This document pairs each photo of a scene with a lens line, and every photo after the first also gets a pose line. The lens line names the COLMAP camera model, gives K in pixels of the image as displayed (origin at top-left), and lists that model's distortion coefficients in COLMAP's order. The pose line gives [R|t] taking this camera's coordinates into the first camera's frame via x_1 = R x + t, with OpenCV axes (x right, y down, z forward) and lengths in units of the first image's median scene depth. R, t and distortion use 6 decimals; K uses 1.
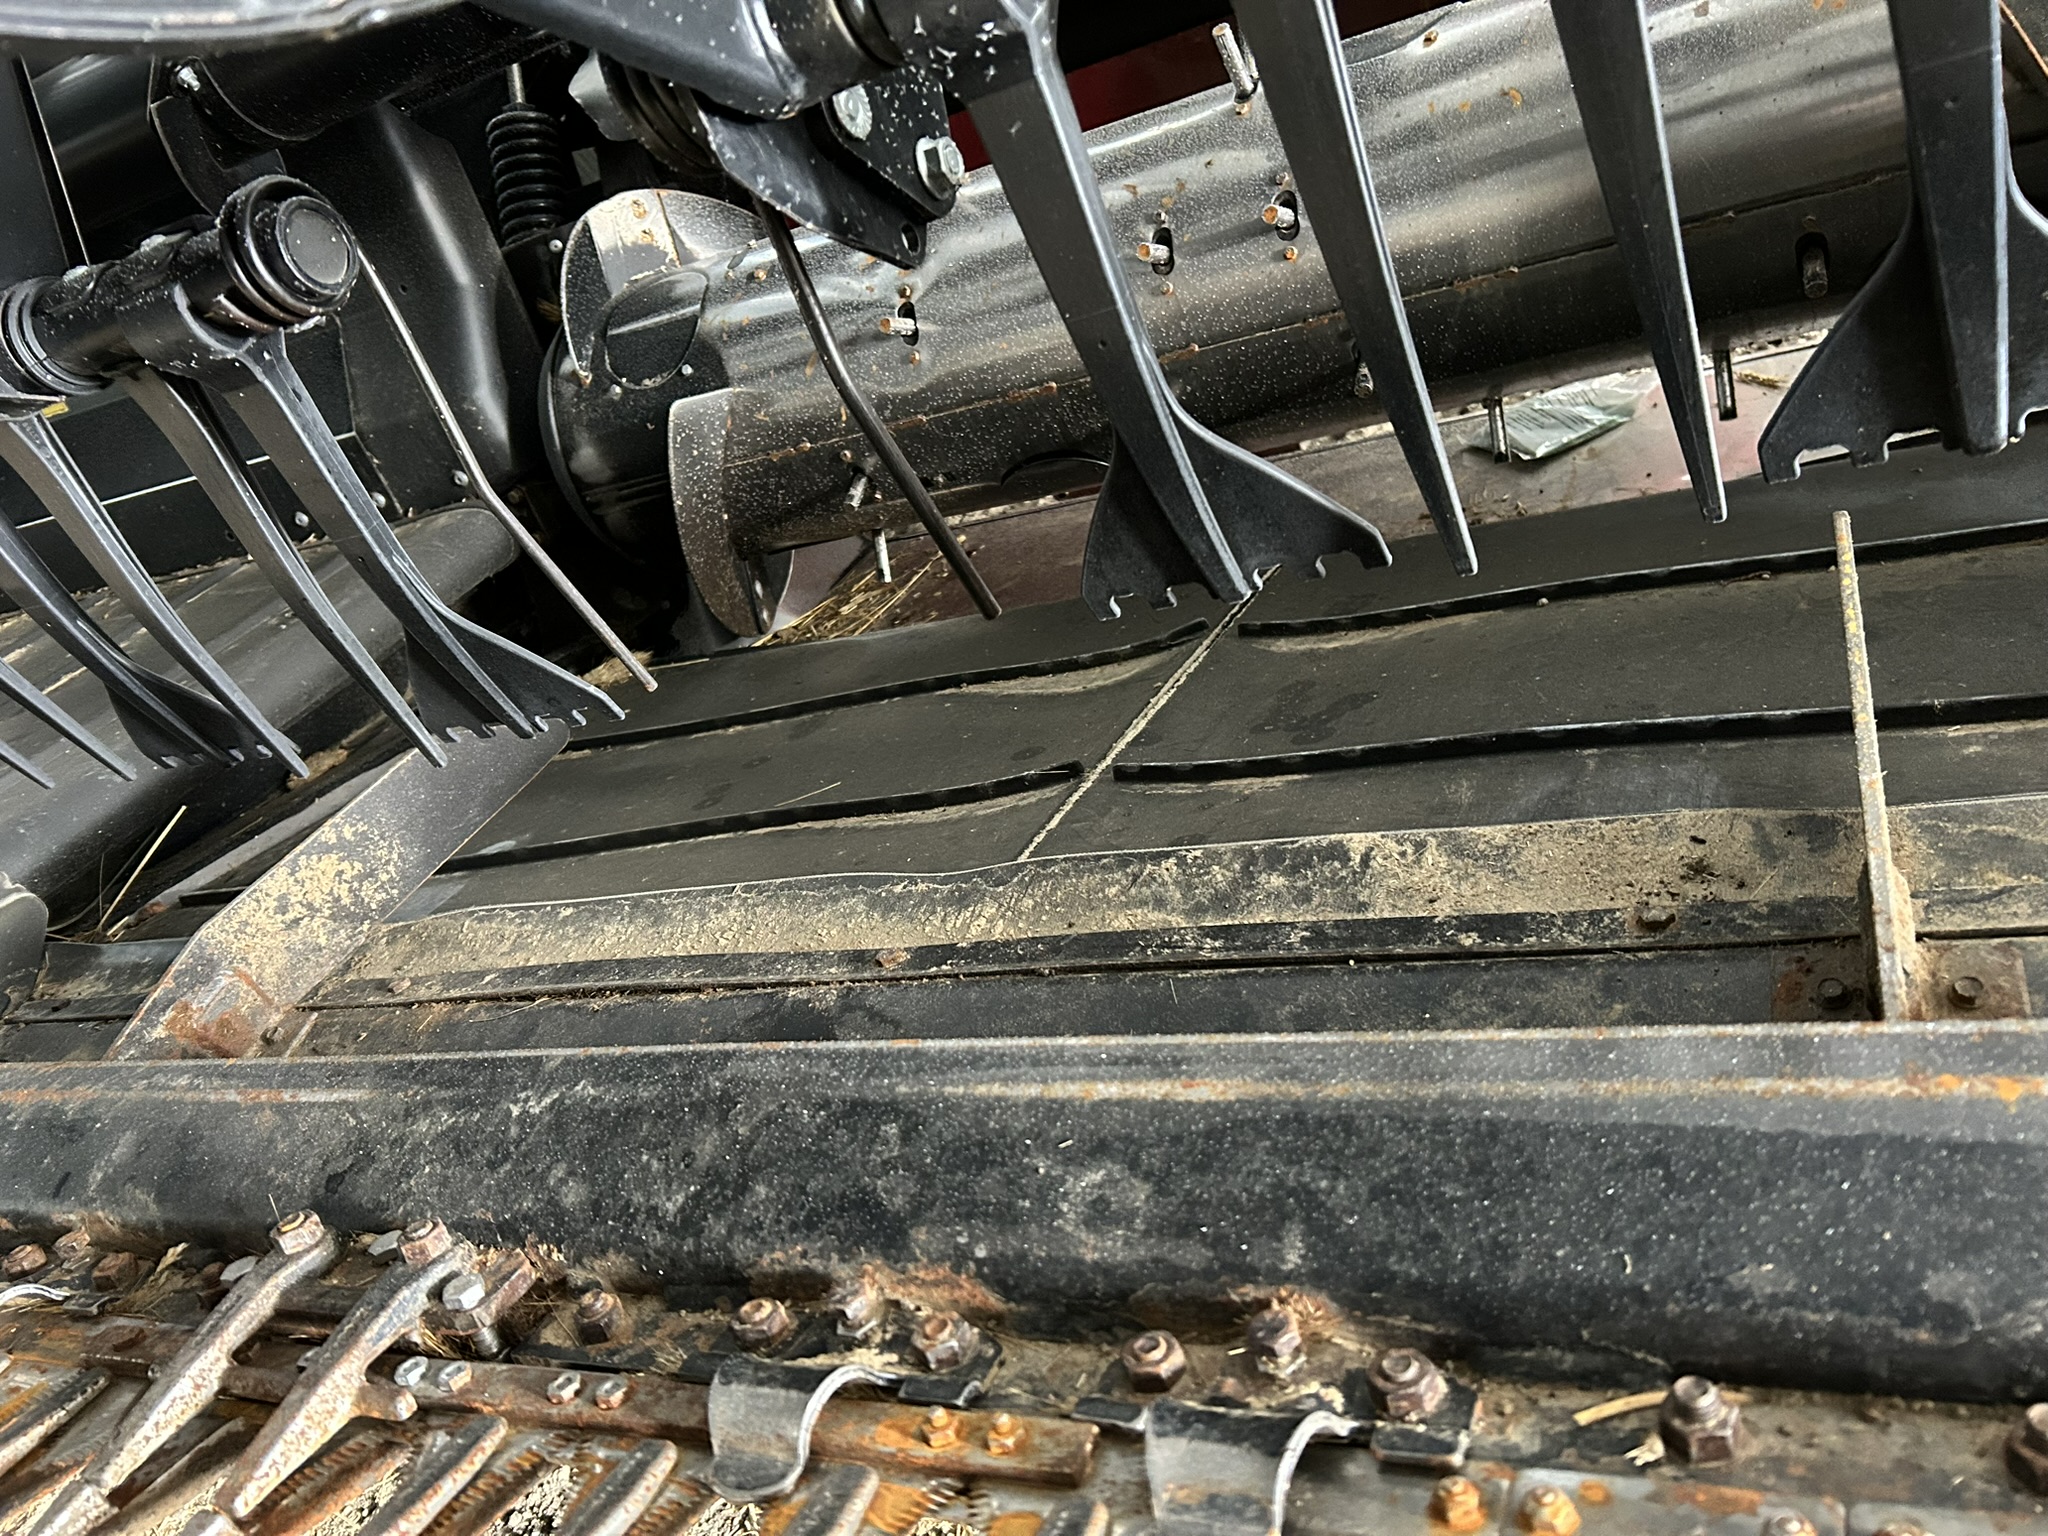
lens RADIAL K [[1543.0, 0, 1017.2], [0, 1543.0, 778.4], [0, 0, 1]] dist [0.042159, -0.031206]
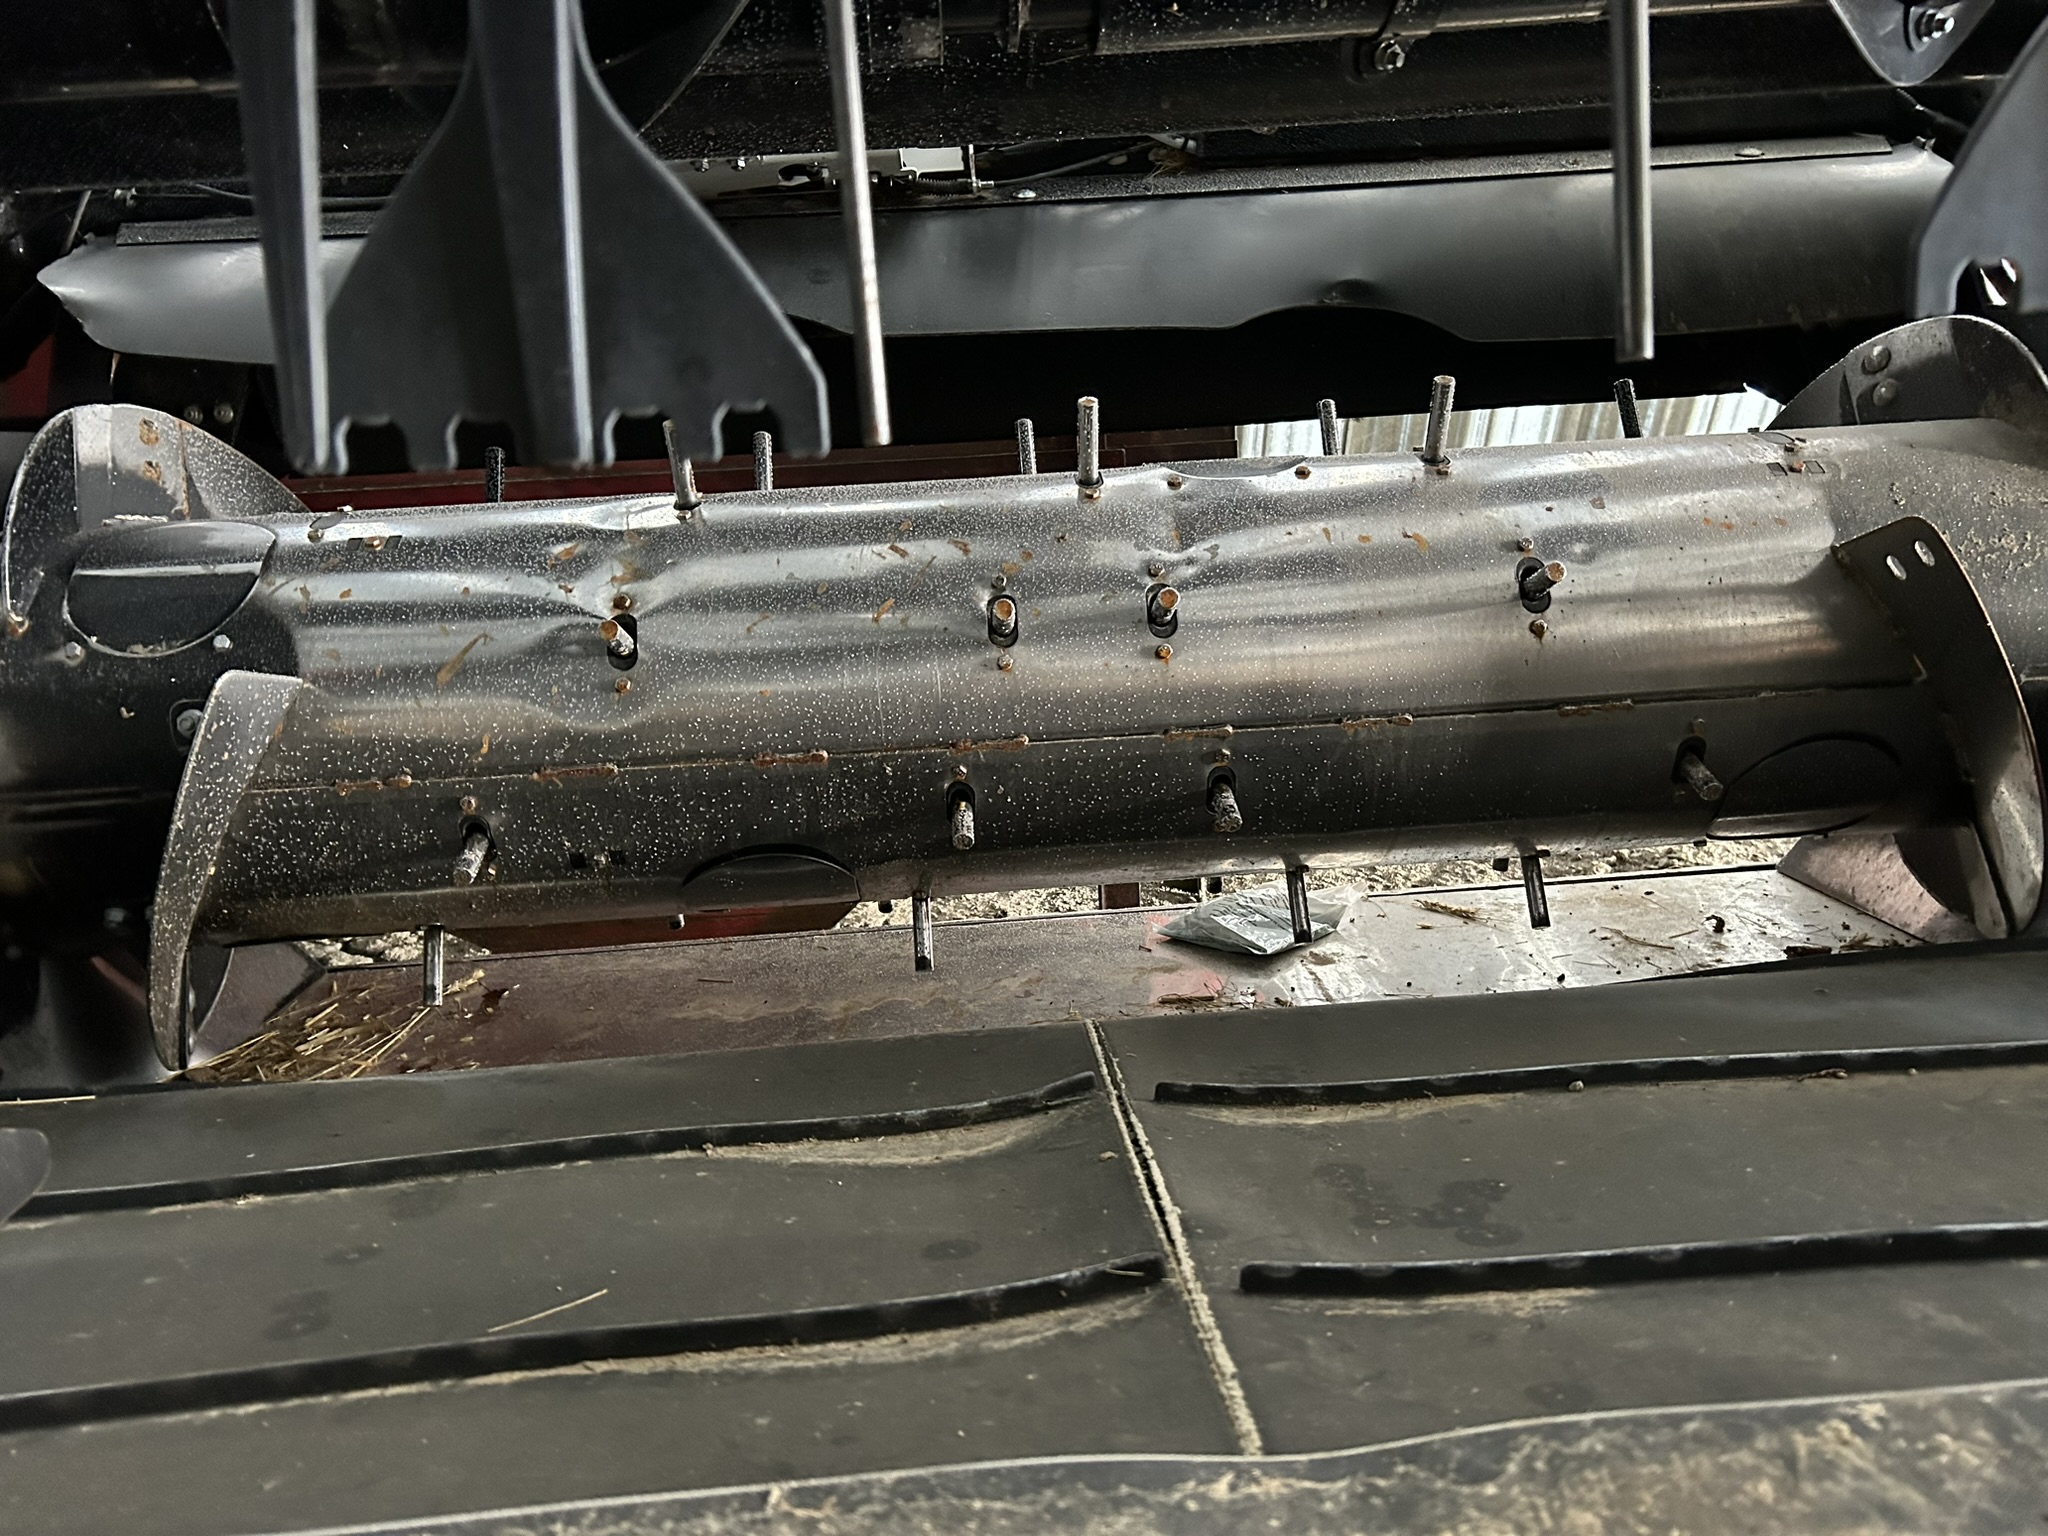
lens RADIAL K [[1543.0, 0, 1026.5], [0, 1543.0, 769.5], [0, 0, 1]] dist [0.042159, -0.031206]
pose [[0.867310, 0.198562, 0.456449, -0.245339], [-0.021088, 0.930826, -0.364854, 0.025781], [-0.497321, 0.306816, 0.811502, 0.363056]]
